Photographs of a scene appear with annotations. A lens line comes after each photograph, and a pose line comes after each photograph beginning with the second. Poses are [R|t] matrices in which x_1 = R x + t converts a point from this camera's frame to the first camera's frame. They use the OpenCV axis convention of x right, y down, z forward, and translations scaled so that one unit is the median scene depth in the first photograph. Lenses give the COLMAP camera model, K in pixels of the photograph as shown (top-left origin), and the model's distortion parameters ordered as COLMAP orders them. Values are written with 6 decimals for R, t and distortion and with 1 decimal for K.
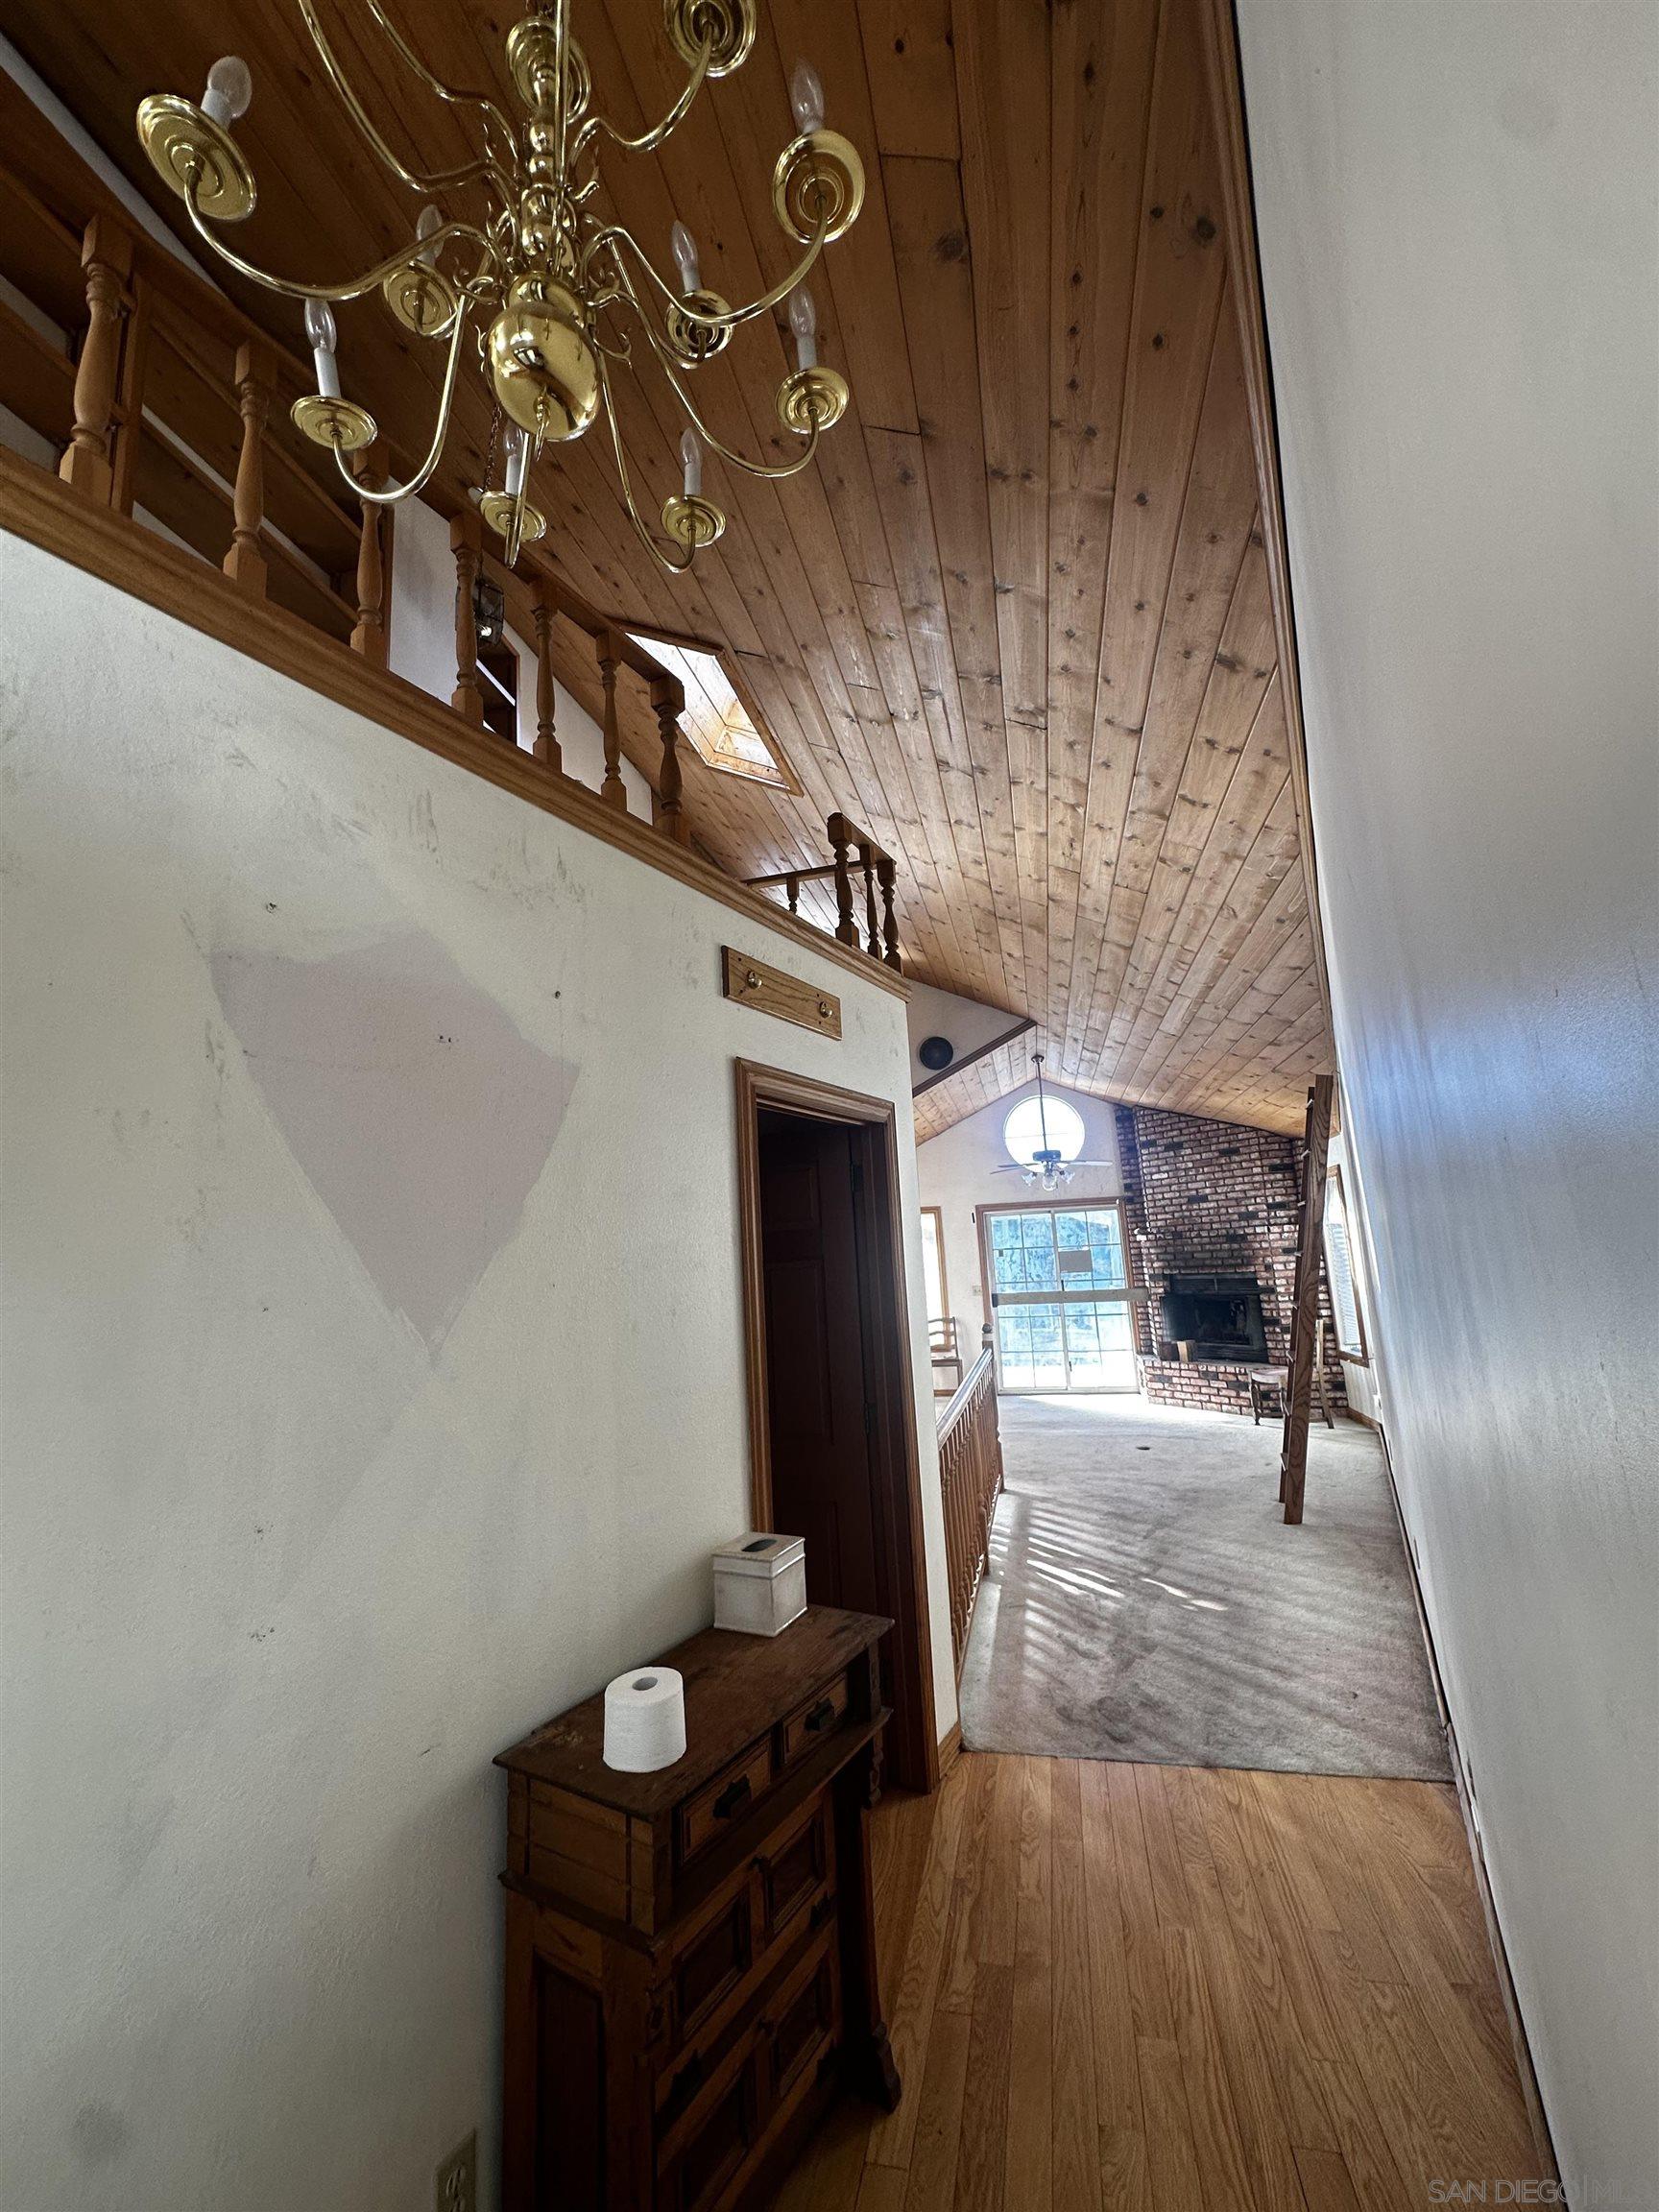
lens RADIAL K [[879.1, 0, 829.9], [0, 879.1, 1105.5], [0, 0, 1]] dist [-0.004562, -0.000011]
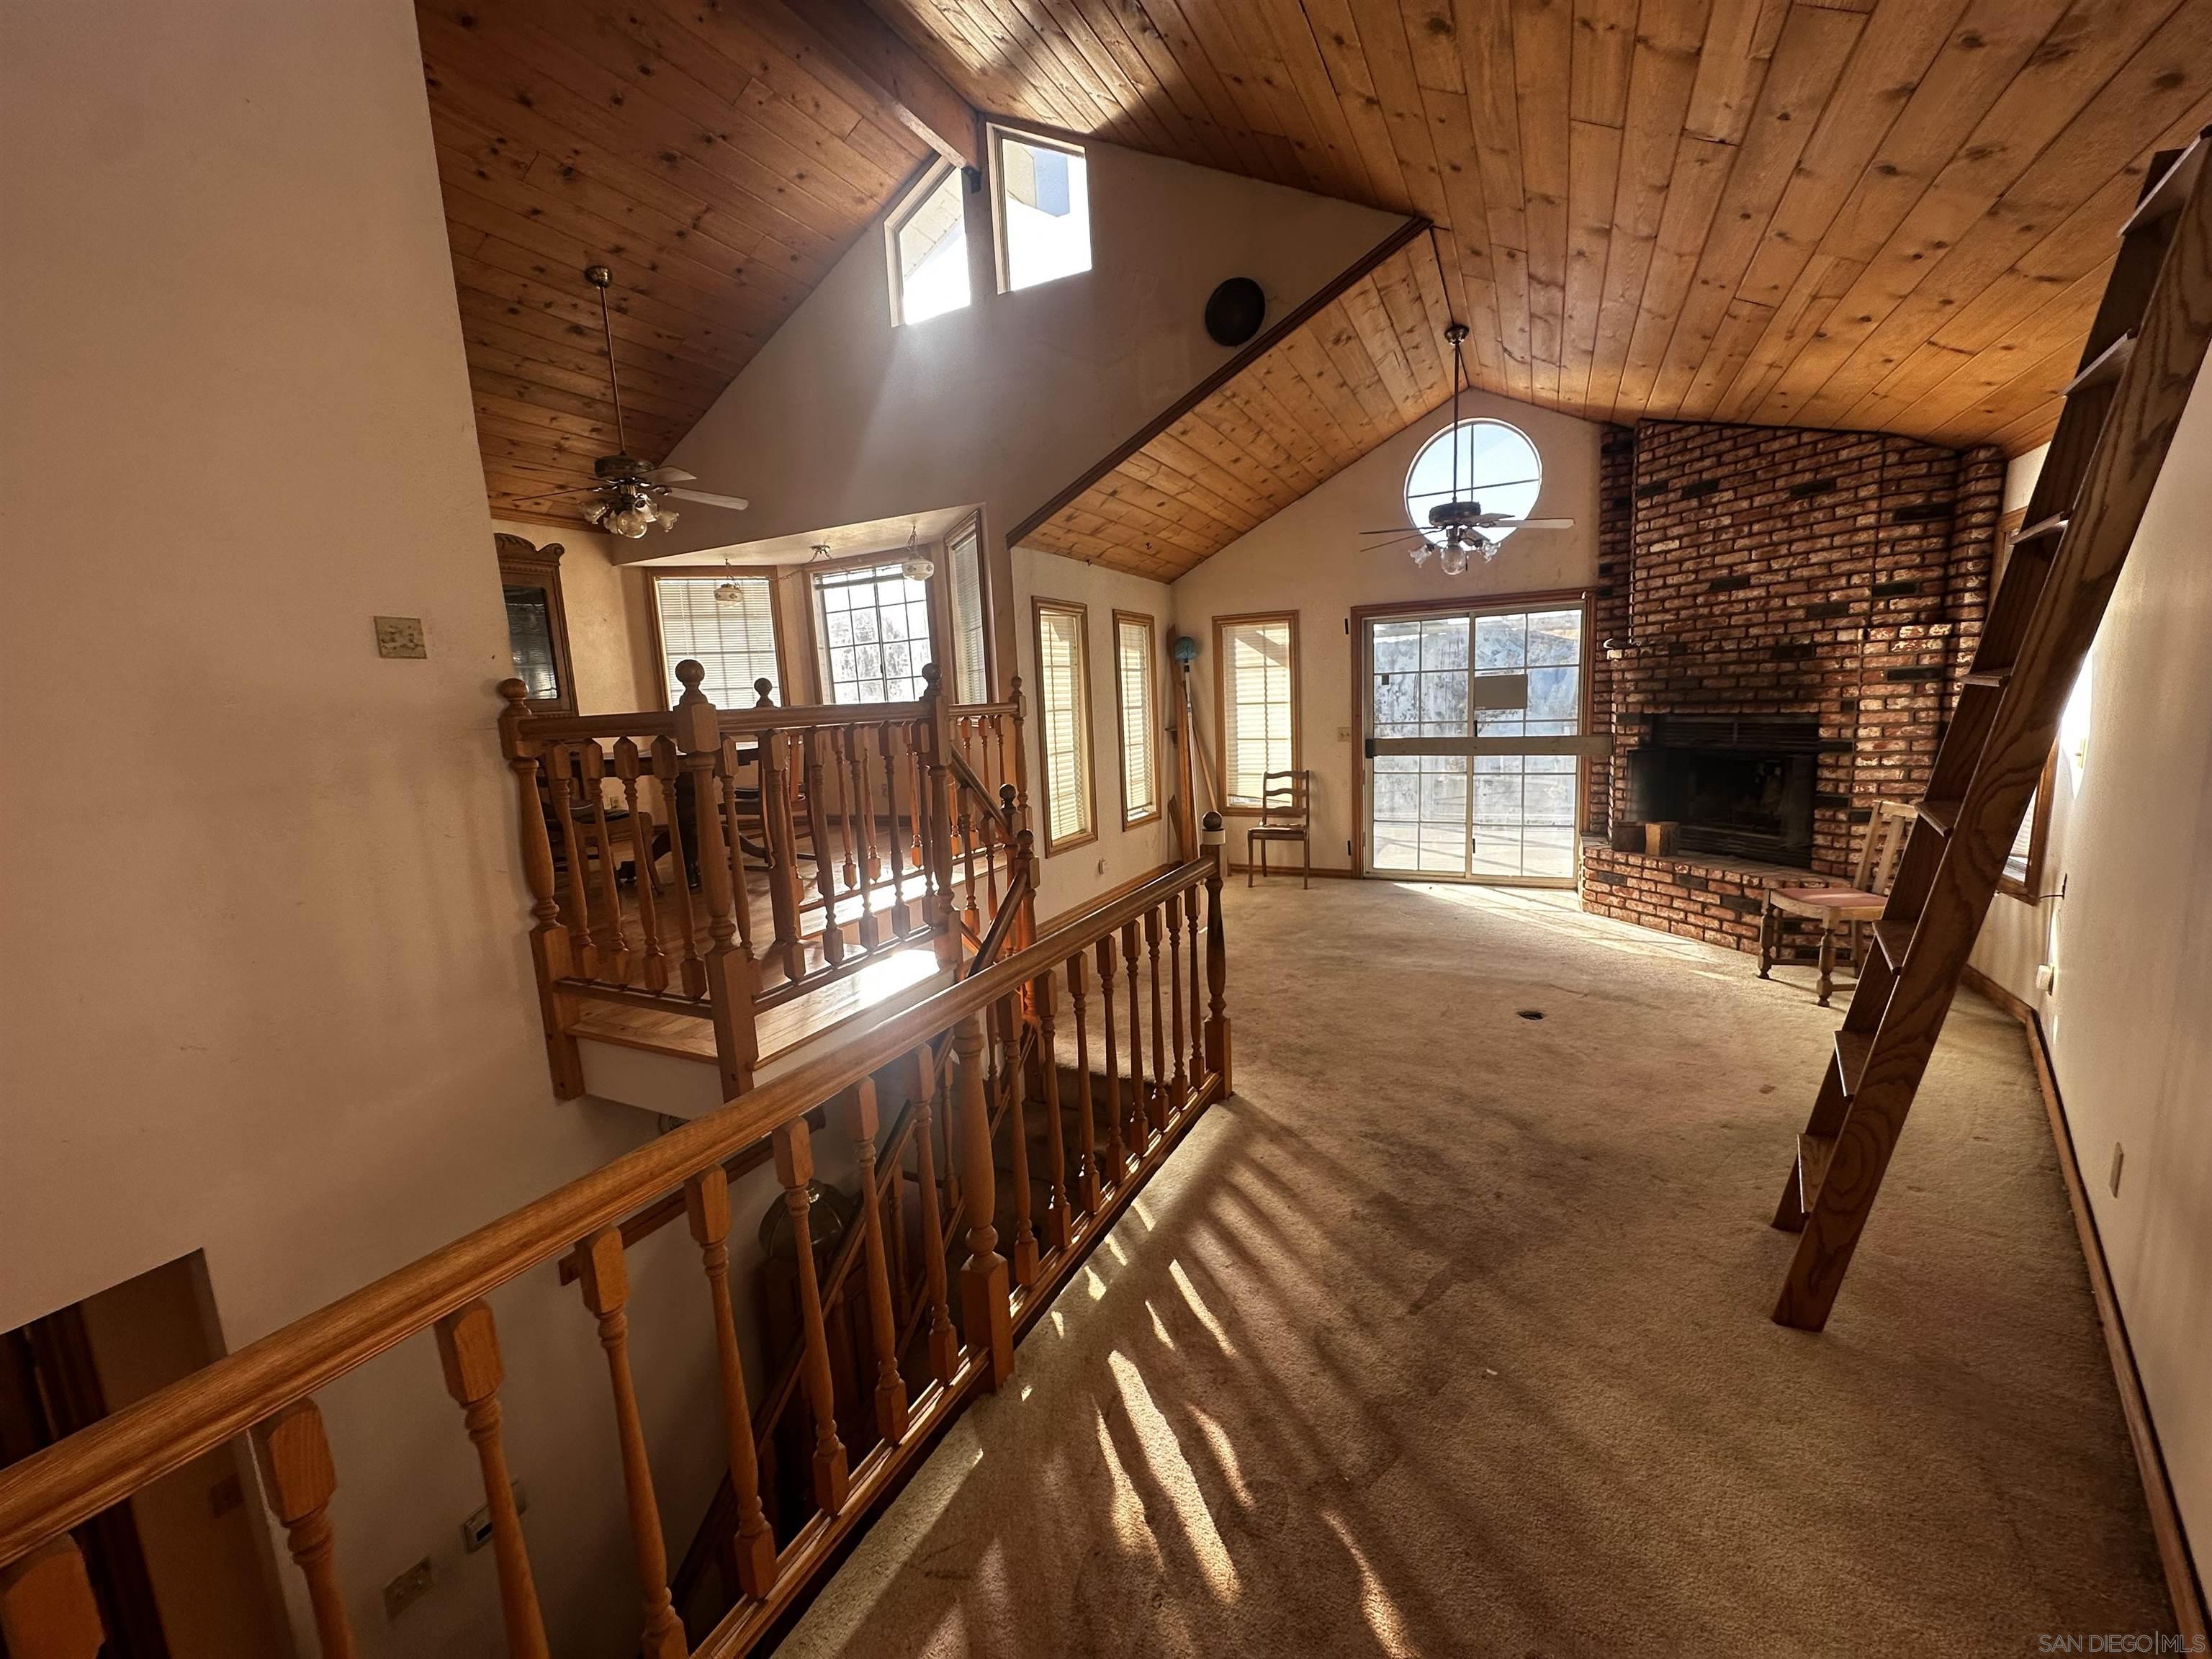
lens RADIAL K [[879.1, 0, 1104.7], [0, 879.1, 835.0], [0, 0, 1]] dist [-0.004562, -0.000011]
pose [[0.974210, 0.038499, -0.222334, 0.170218], [0.037869, 0.943465, 0.329301, 0.062359], [0.222442, -0.329228, 0.917676, 0.364470]]
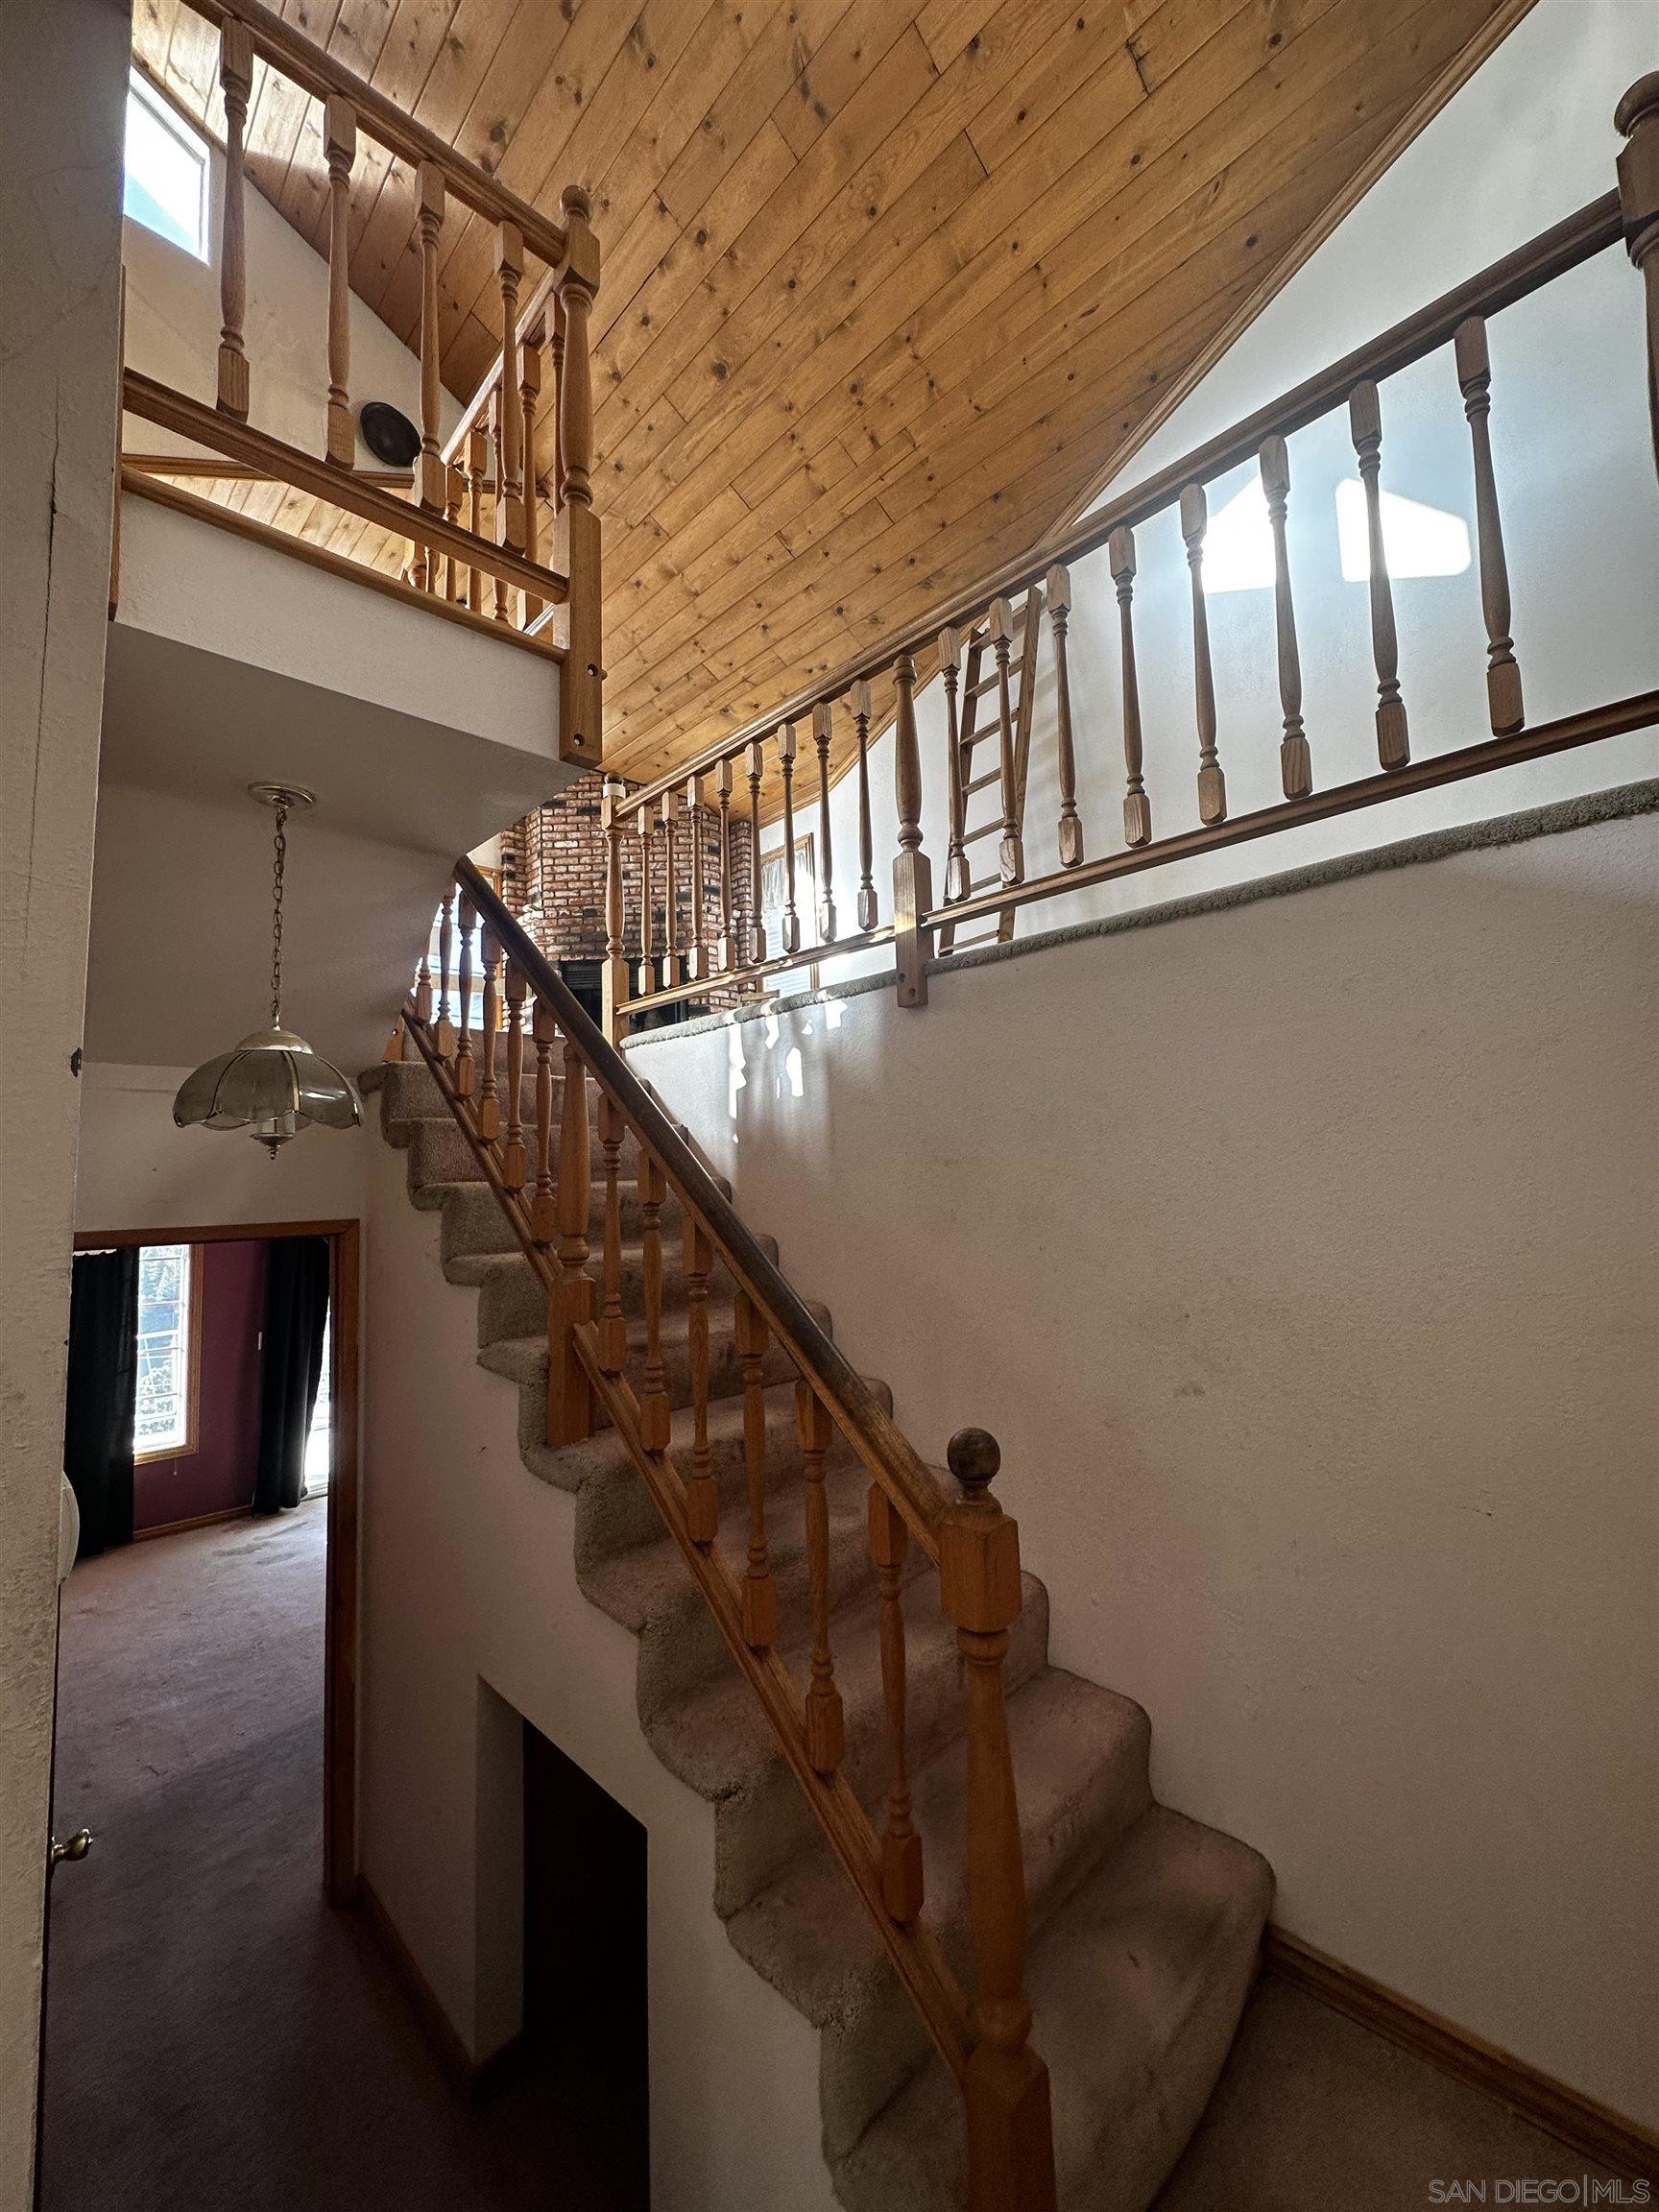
lens RADIAL K [[879.1, 0, 825.2], [0, 879.1, 1102.4], [0, 0, 1]] dist [-0.004562, -0.000011]
pose [[0.533265, 0.102732, 0.839687, -0.156697], [-0.142804, 0.989286, -0.030343, 0.336667], [-0.833808, -0.103729, 0.542222, 0.394452]]
